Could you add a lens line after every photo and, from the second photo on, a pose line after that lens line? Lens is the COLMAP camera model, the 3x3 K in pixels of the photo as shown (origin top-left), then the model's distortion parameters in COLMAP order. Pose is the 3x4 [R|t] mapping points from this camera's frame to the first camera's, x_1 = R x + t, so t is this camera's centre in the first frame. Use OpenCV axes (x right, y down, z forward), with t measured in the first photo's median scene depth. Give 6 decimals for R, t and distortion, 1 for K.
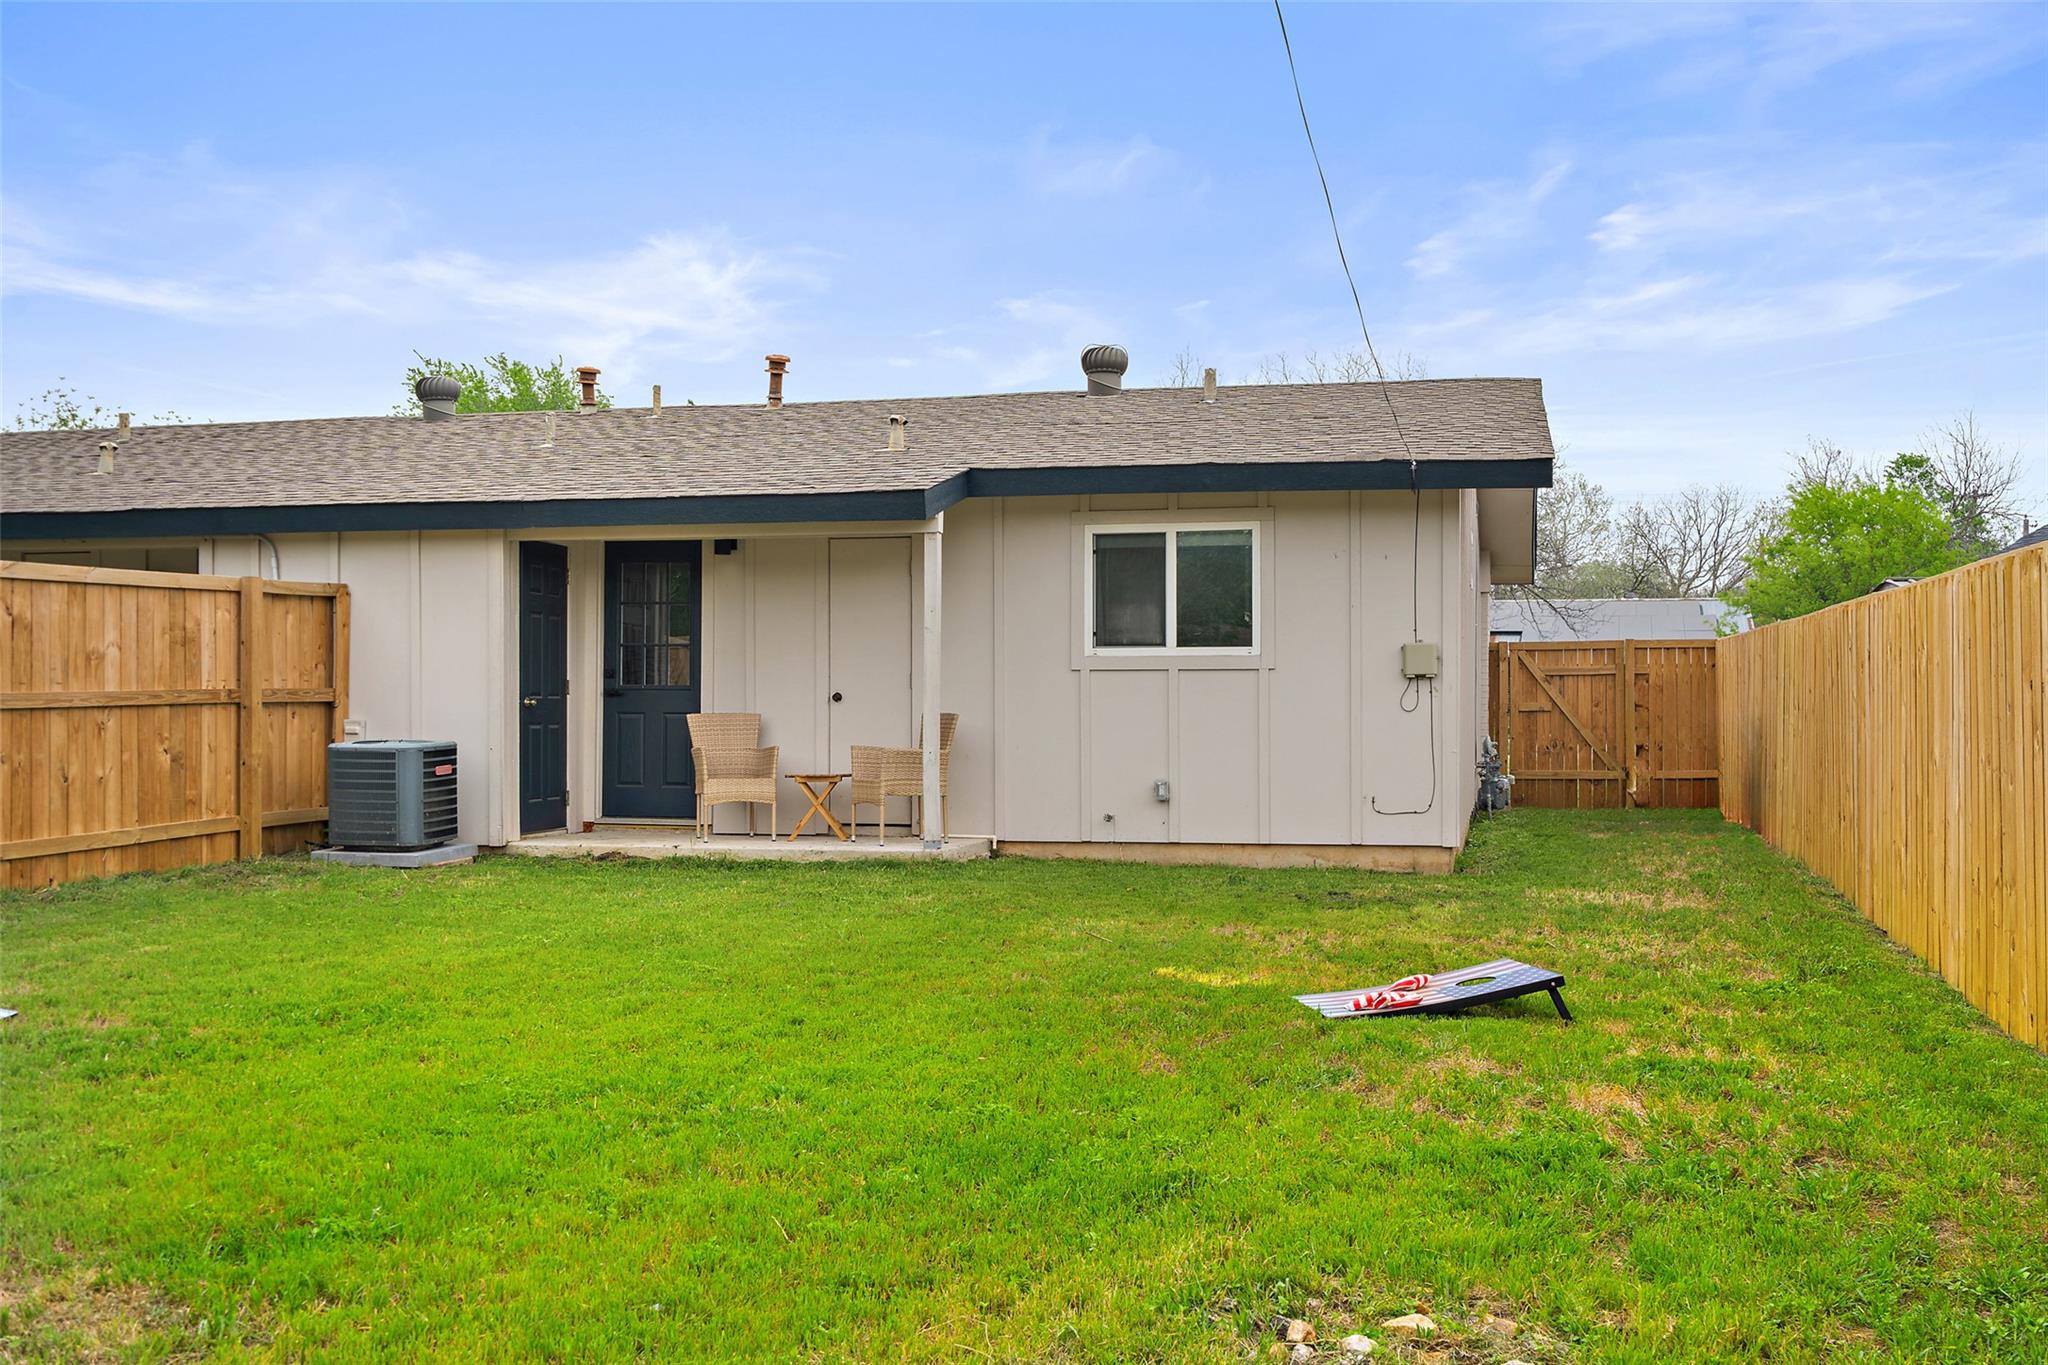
lens RADIAL K [[2154.3, 0, 1027.0], [0, 2154.3, 686.1], [0, 0, 1]] dist [-0.000650, 0.000000]
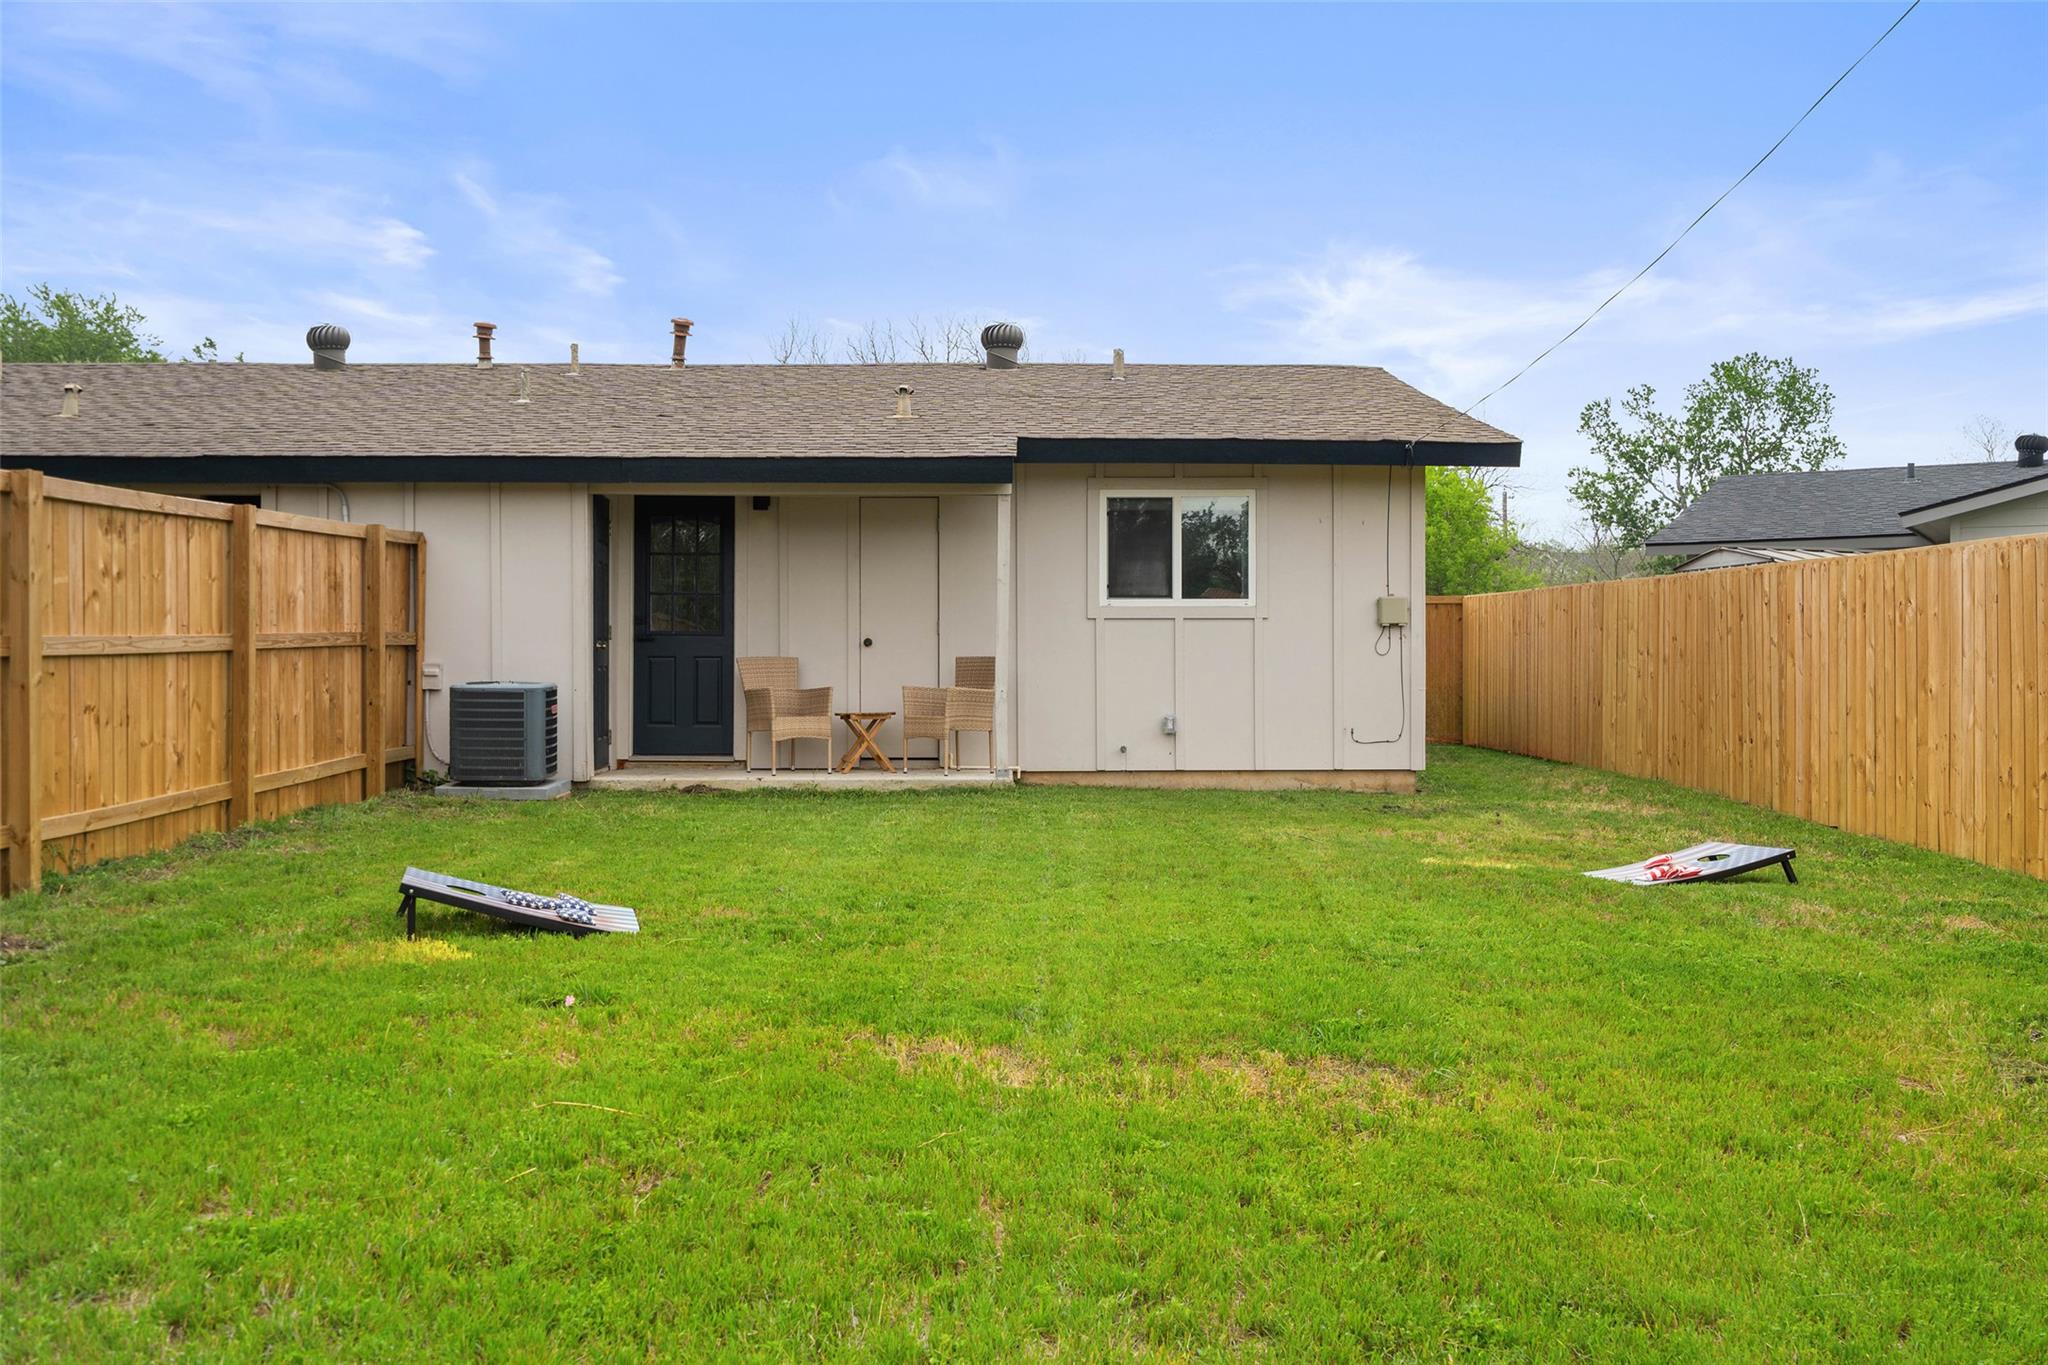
lens RADIAL K [[2154.3, 0, 1020.0], [0, 2154.3, 682.0], [0, 0, 1]] dist [-0.000650, 0.000000]
pose [[0.968390, -0.002370, 0.249431, -0.296975], [-0.002326, 0.999826, 0.018529, 0.004960], [-0.249432, -0.018523, 0.968215, -0.082613]]
